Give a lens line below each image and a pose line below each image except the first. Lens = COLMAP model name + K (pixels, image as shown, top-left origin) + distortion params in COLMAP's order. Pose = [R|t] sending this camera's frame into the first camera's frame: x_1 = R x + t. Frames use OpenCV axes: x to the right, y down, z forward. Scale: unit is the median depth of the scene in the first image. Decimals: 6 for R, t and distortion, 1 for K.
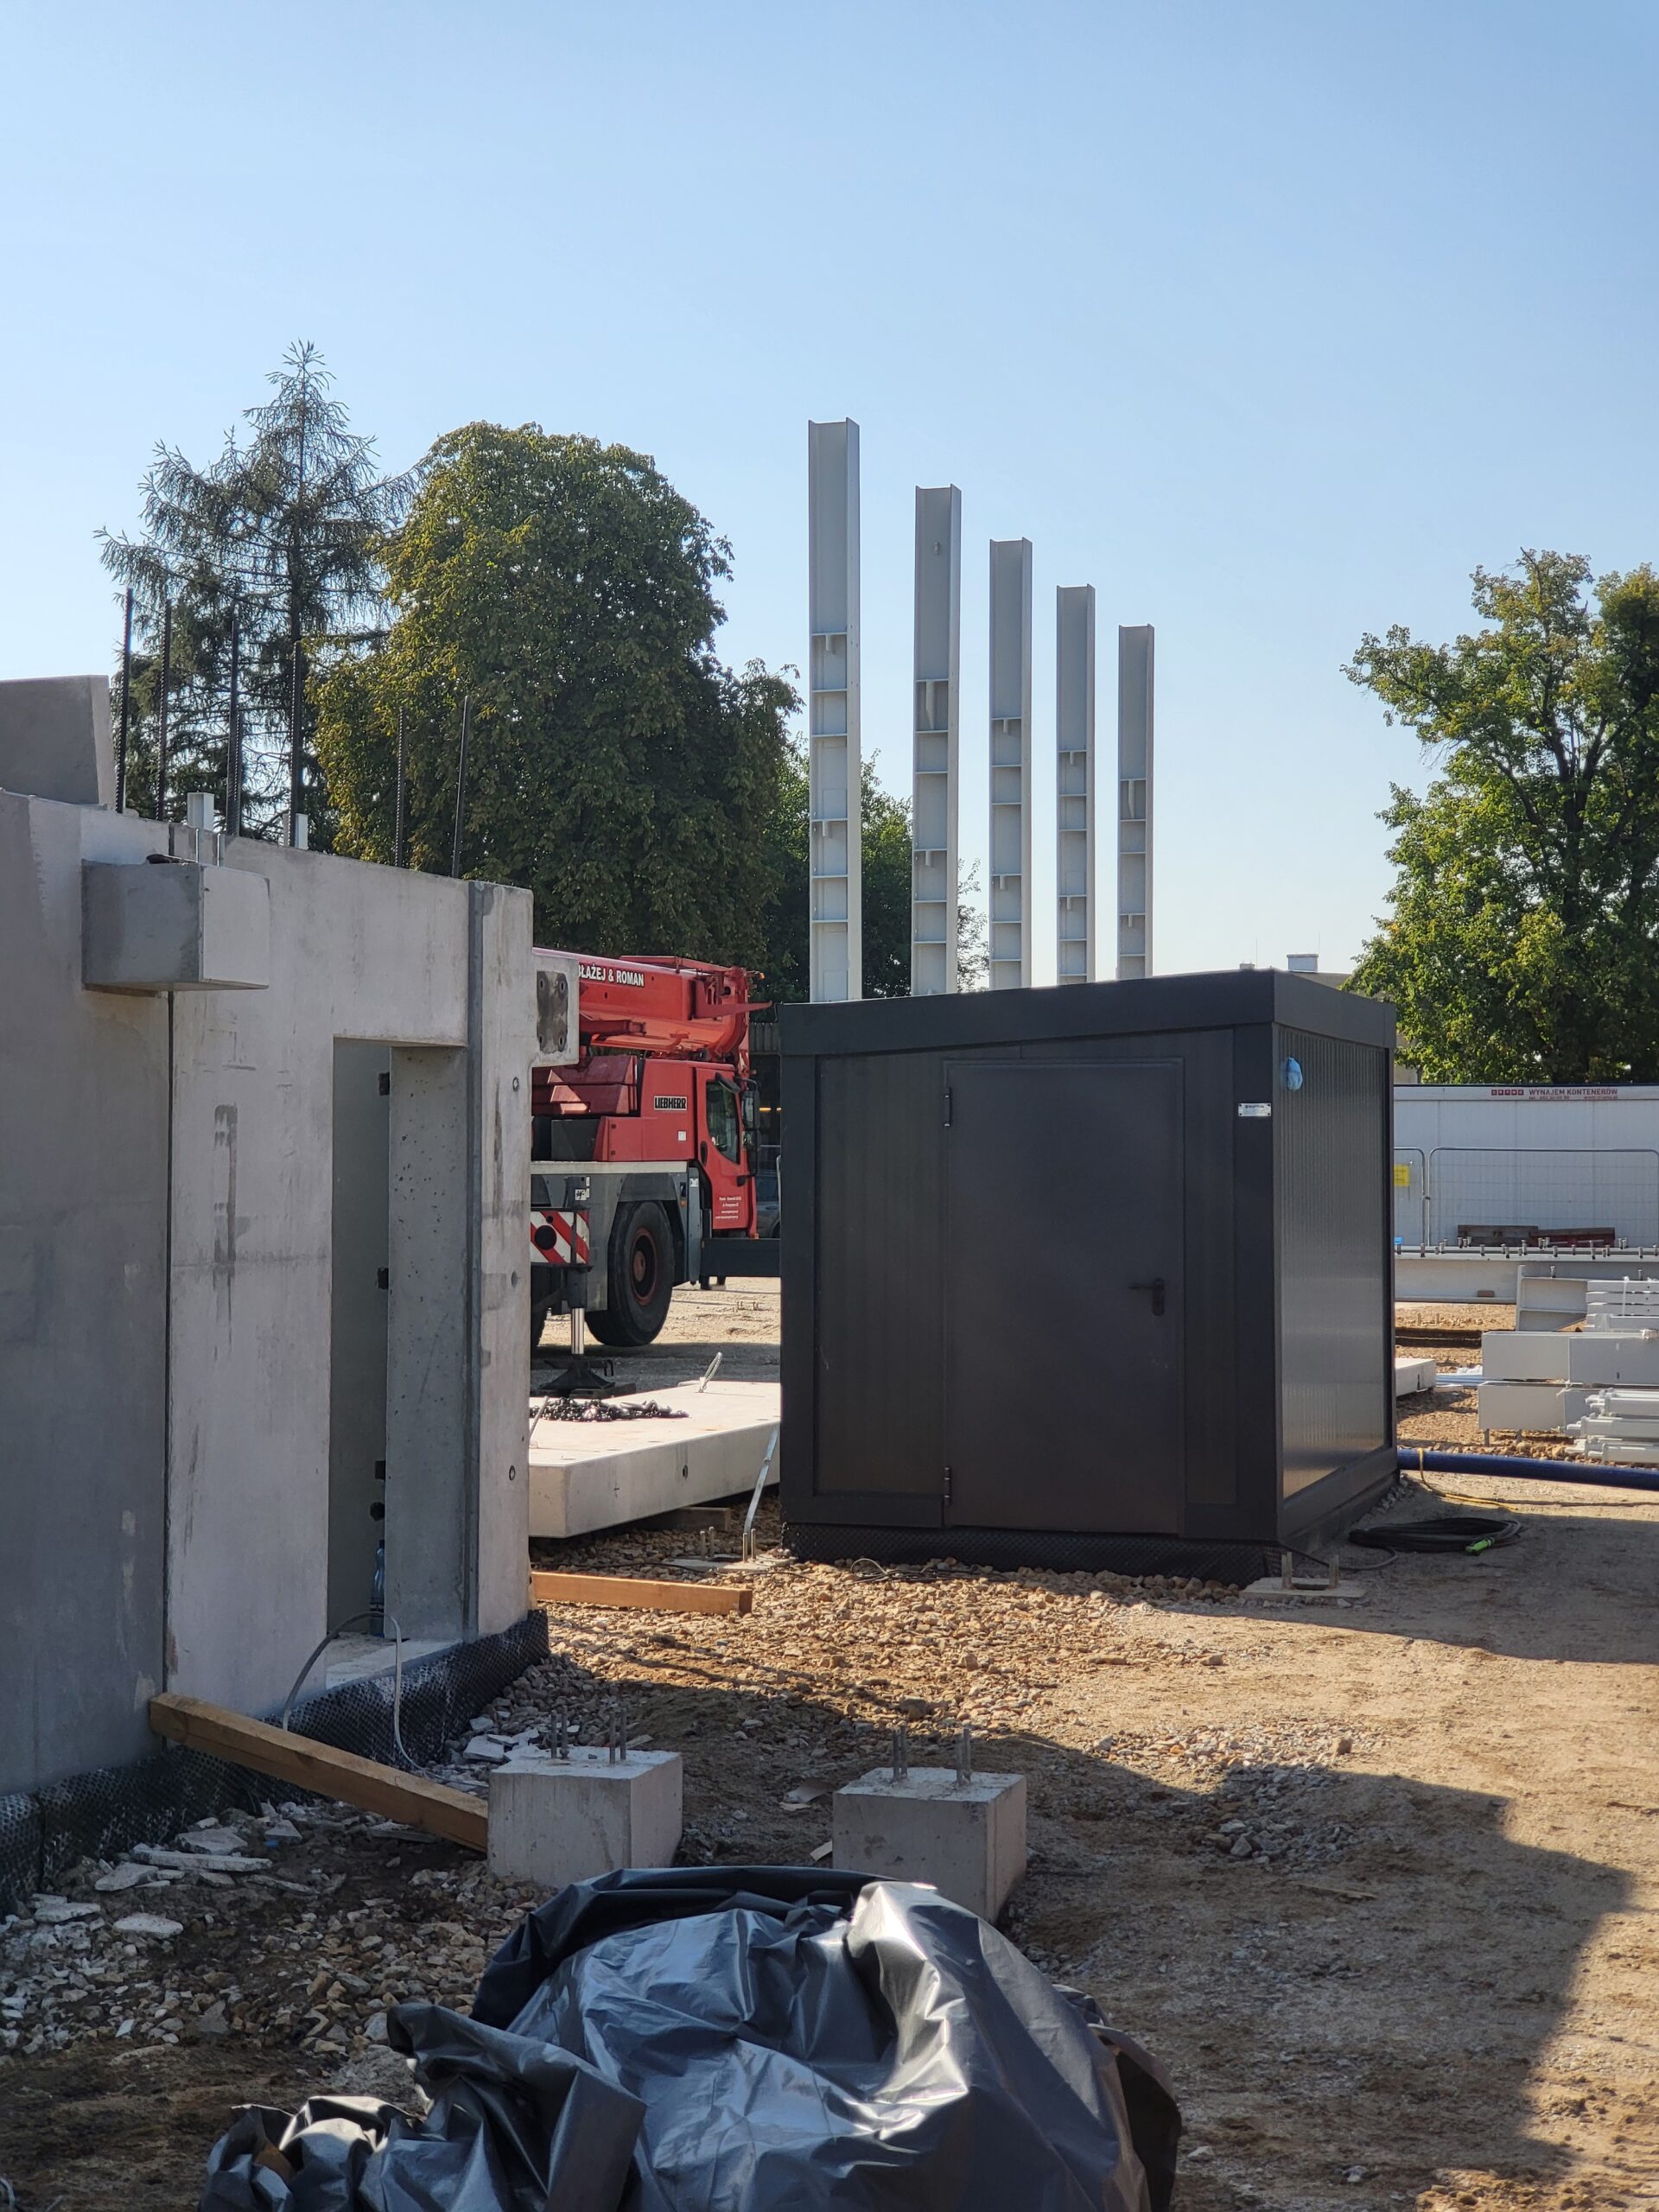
lens RADIAL K [[3368.3, 0, 830.8], [0, 3368.3, 1107.0], [0, 0, 1]] dist [-0.011970, 0.000000]
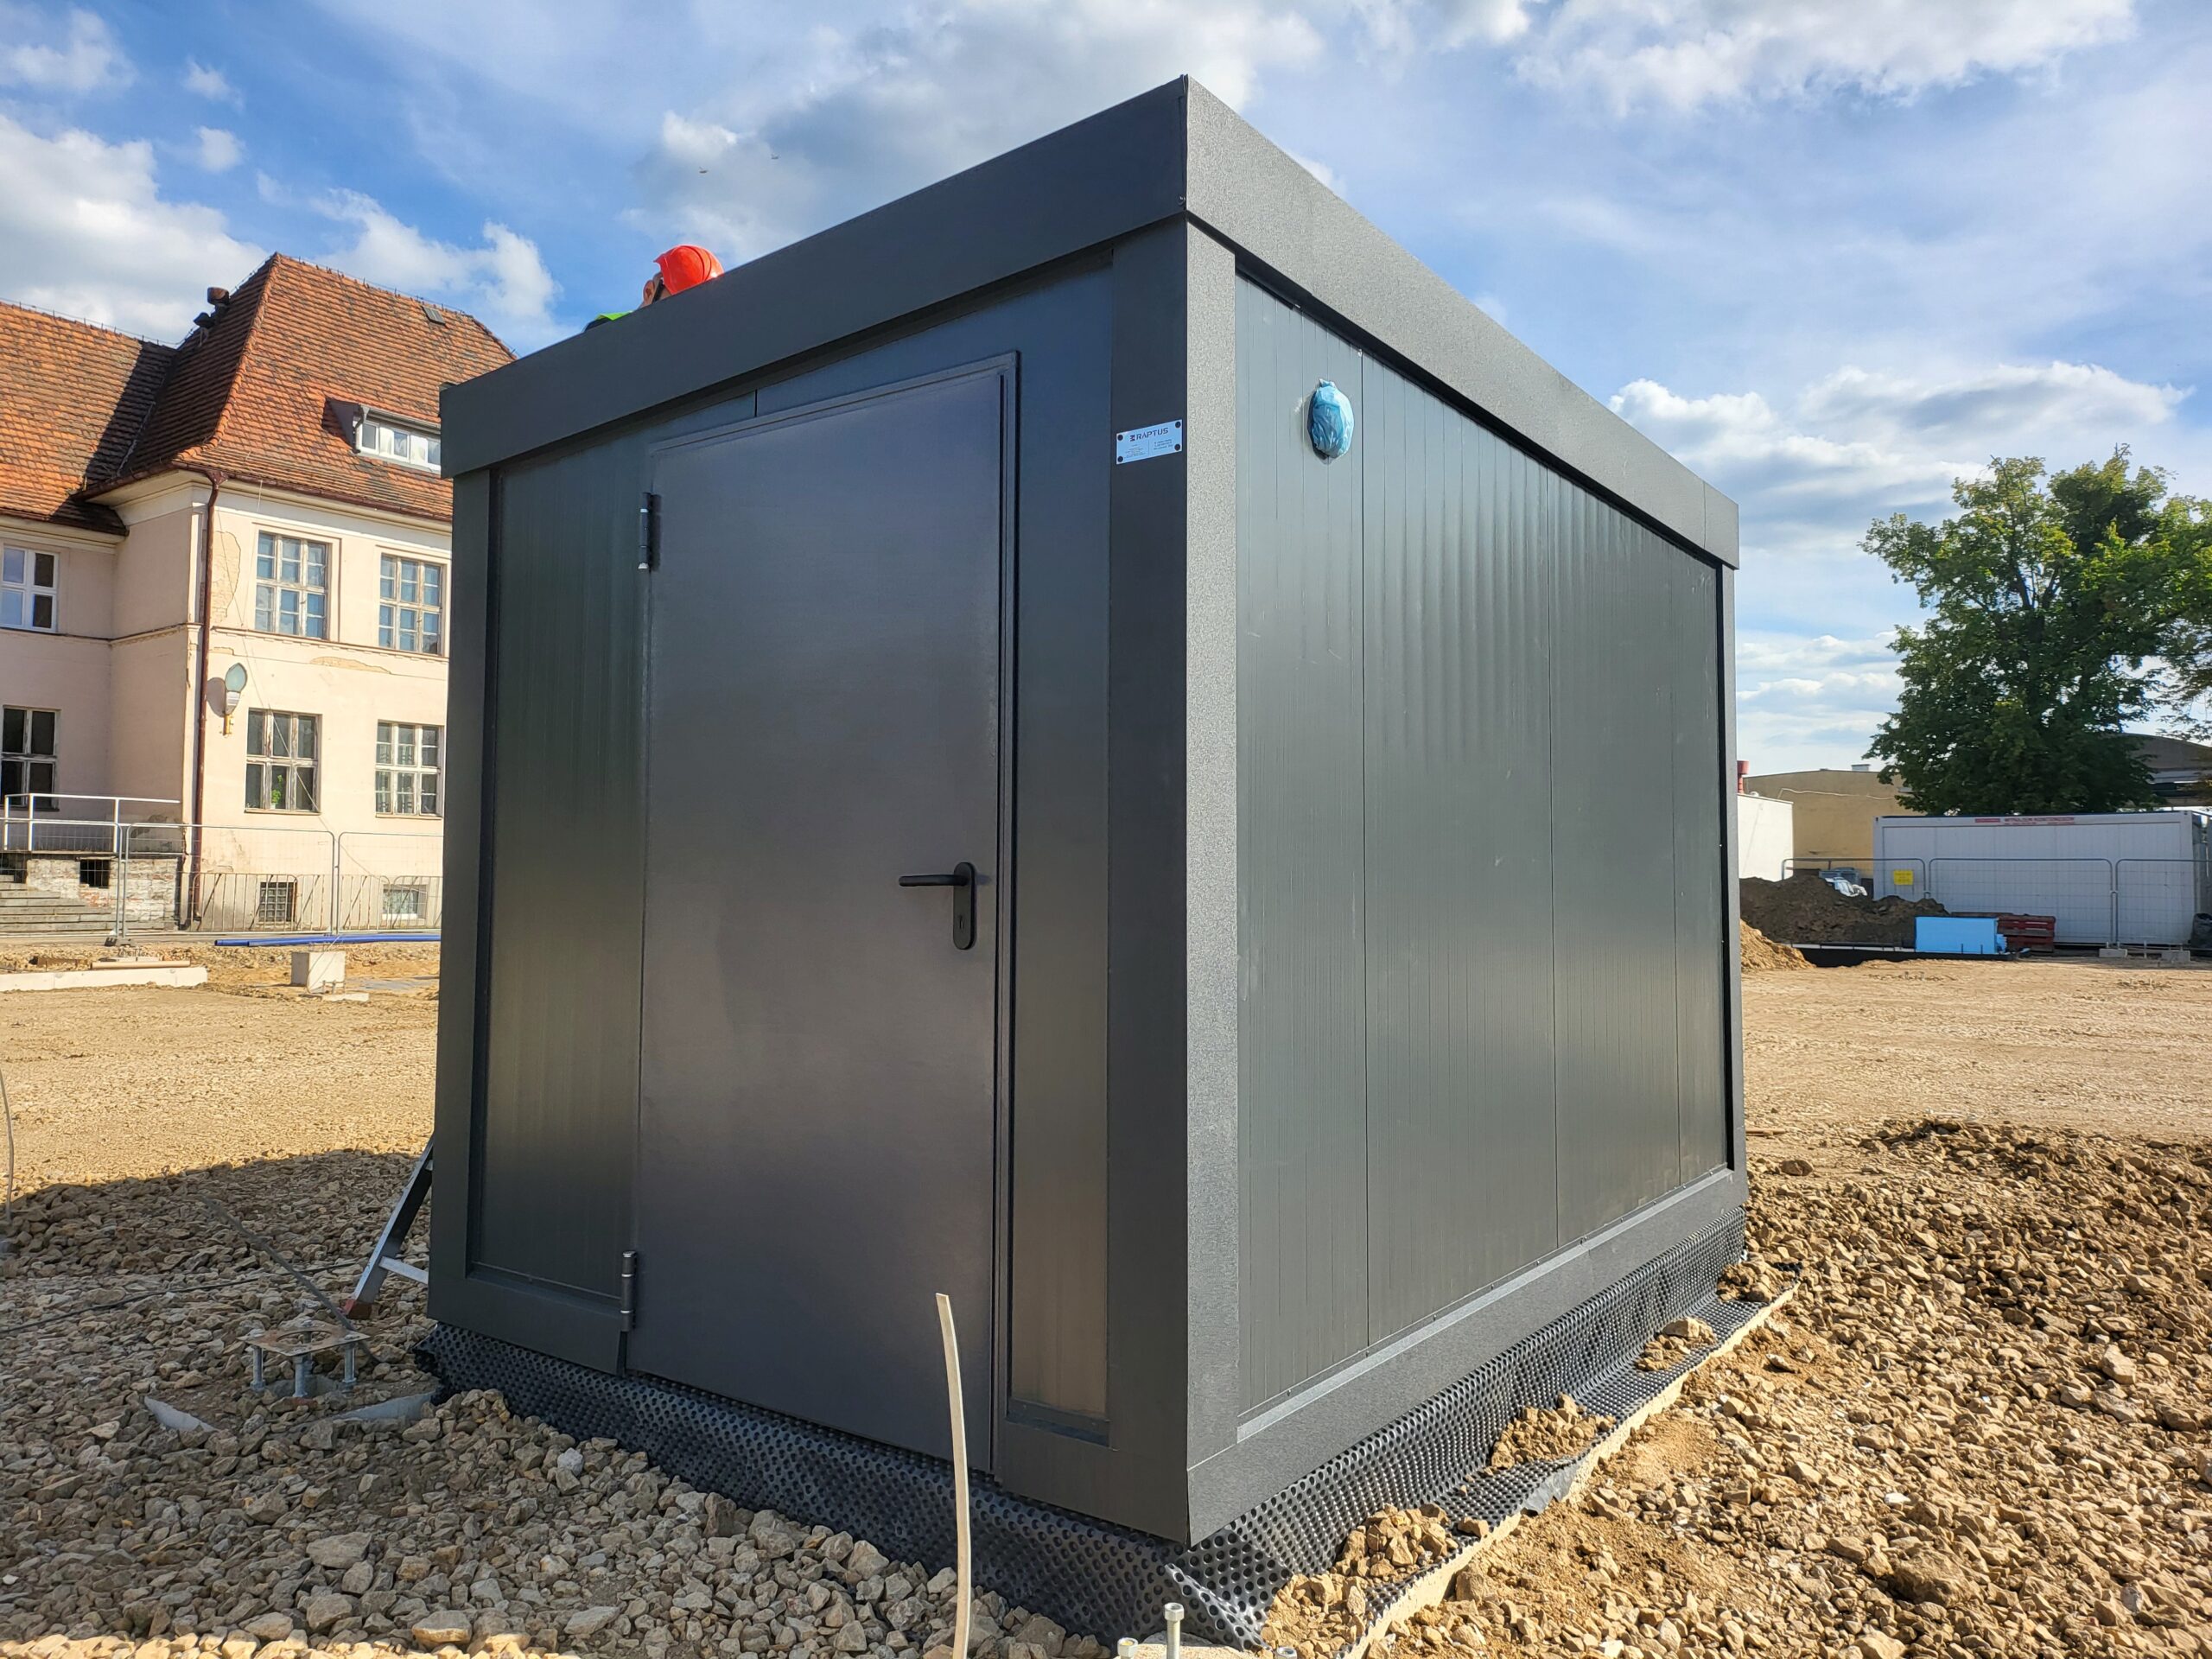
lens RADIAL K [[1531.7, 0, 1101.6], [0, 1531.7, 821.1], [0, 0, 1]] dist [0.006984, 0.003085]
pose [[0.945930, -0.018430, -0.323846, 0.049802], [0.008222, 0.999426, -0.032859, 0.014555], [0.324266, 0.028419, 0.945539, 0.230674]]
